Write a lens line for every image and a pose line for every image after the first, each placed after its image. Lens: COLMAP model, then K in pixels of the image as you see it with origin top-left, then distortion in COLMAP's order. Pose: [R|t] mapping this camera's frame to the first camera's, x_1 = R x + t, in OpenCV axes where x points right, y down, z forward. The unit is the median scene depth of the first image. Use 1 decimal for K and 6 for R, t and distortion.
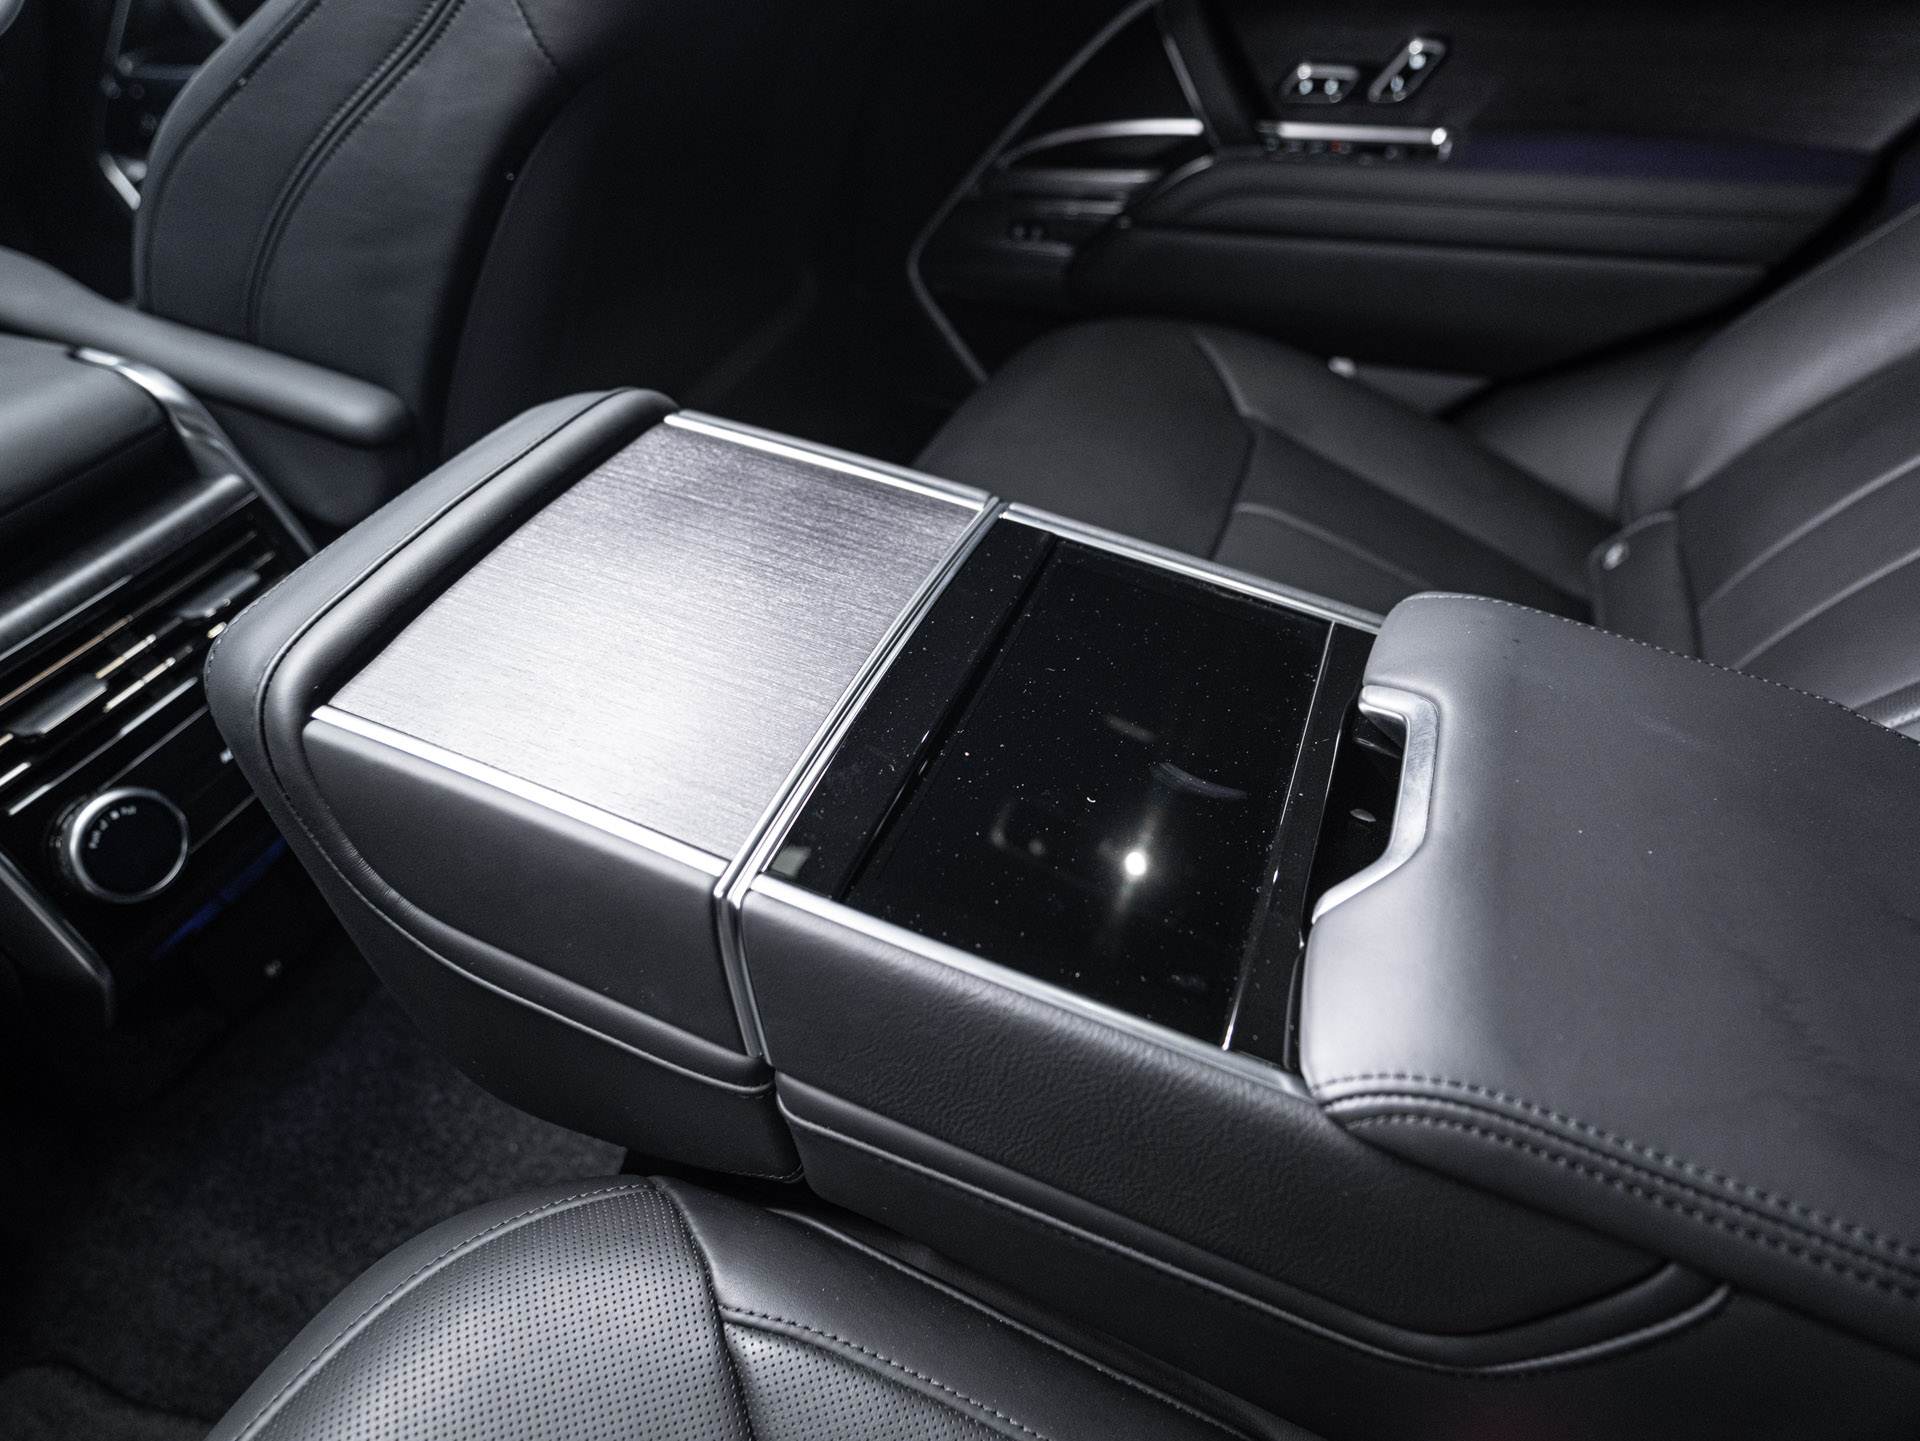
lens RADIAL K [[1229.6, 0, 960.0], [0, 1229.6, 720.5], [0, 0, 1]] dist [-0.057583, 0.058230]
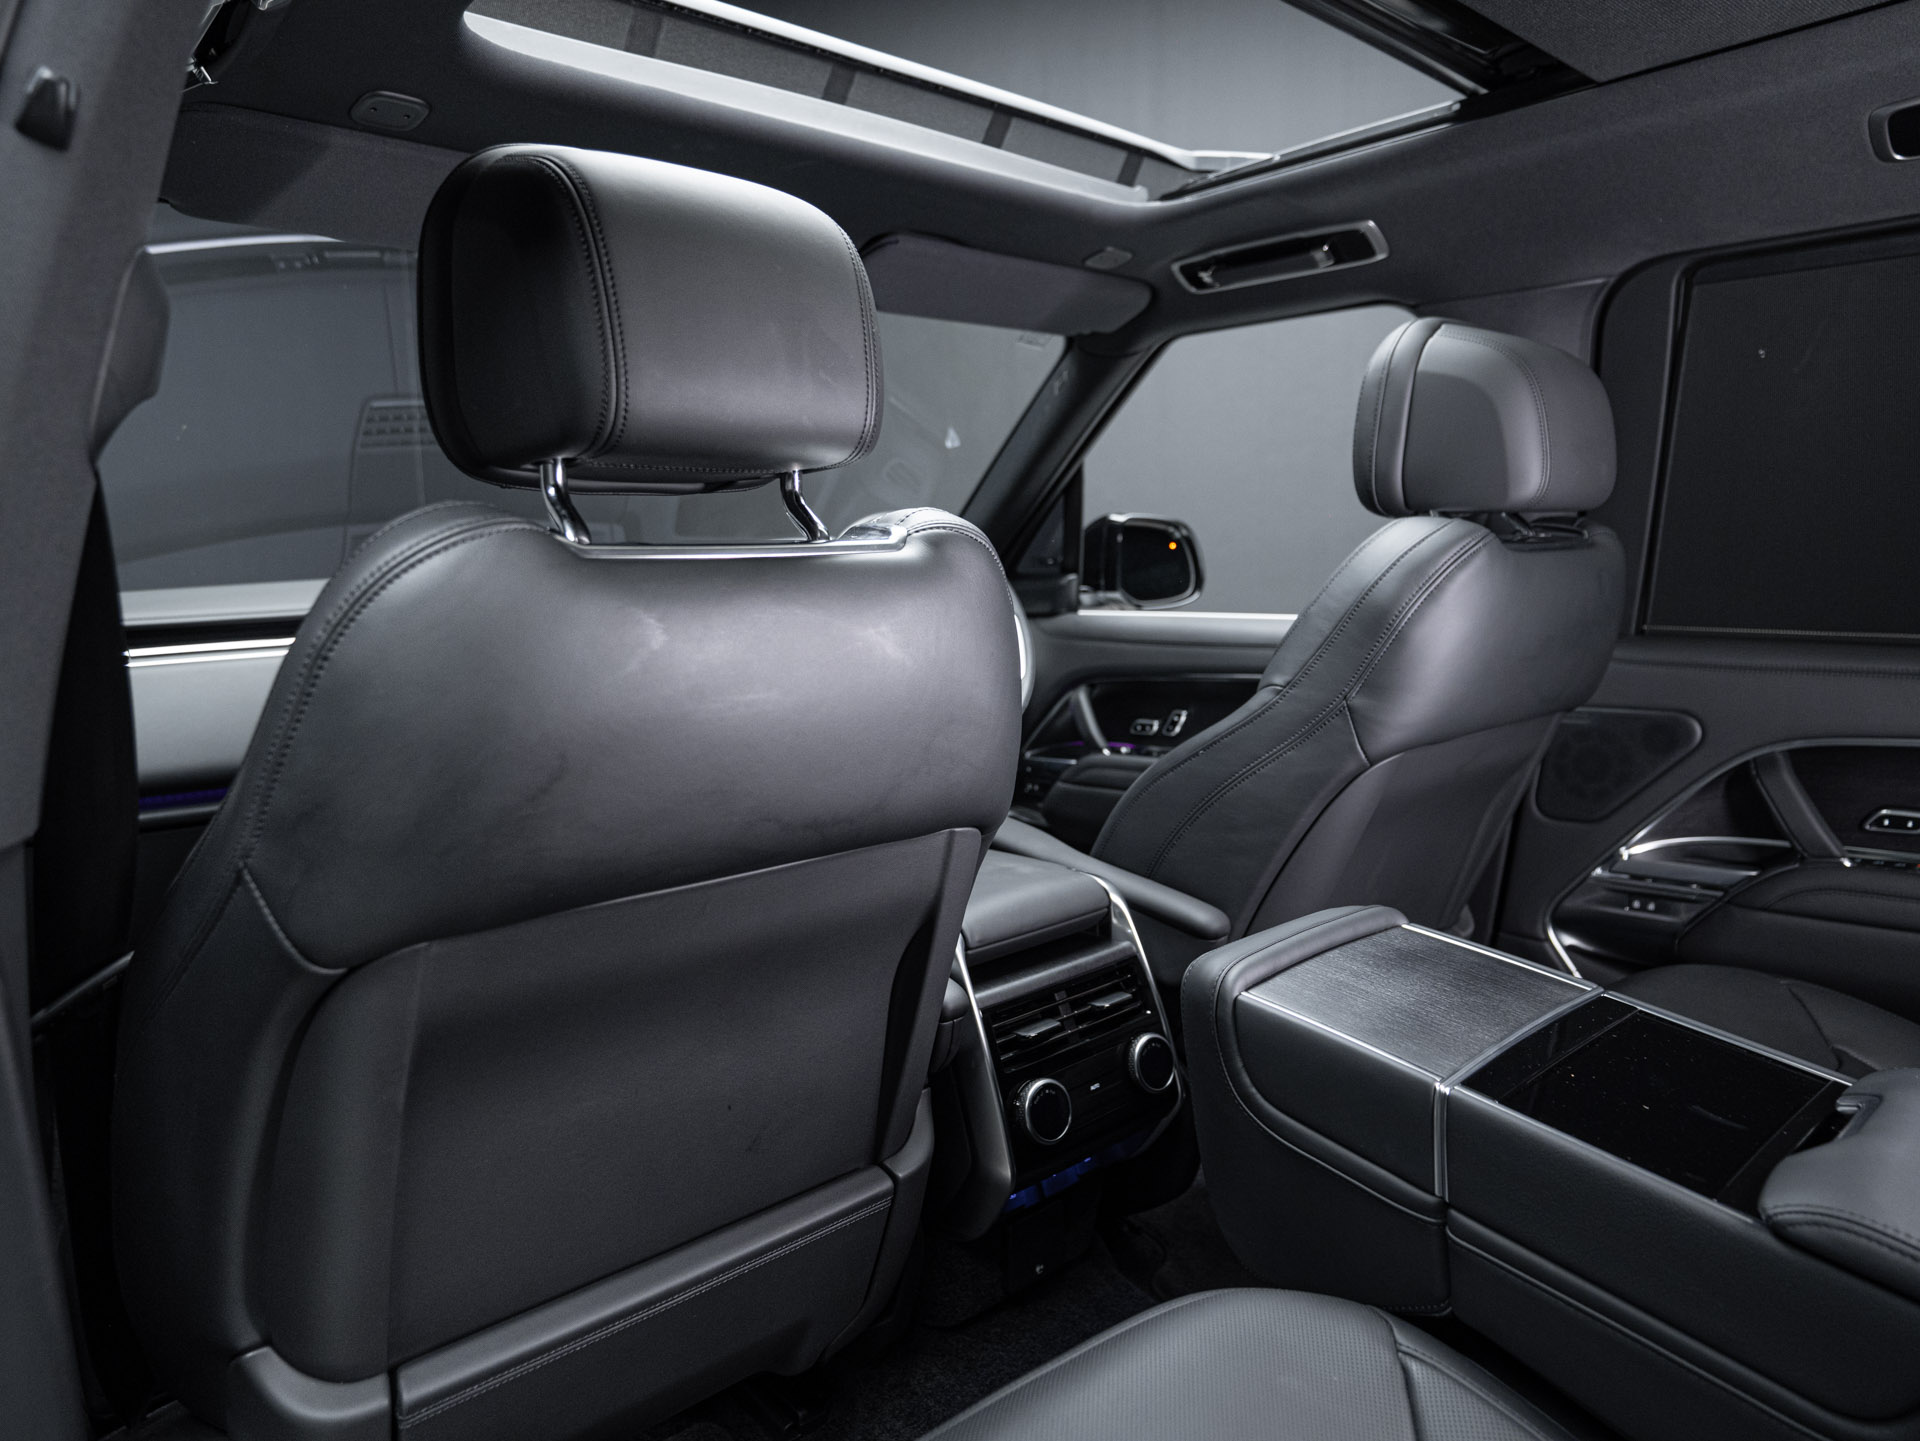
lens RADIAL K [[1229.6, 0, 960.0], [0, 1229.6, 720.5], [0, 0, 1]] dist [-0.057583, 0.058230]
pose [[0.881073, 0.052392, -0.470069, 0.016990], [-0.296299, 0.835803, -0.462213, 0.549859], [0.368669, 0.546525, 0.751927, -0.796618]]
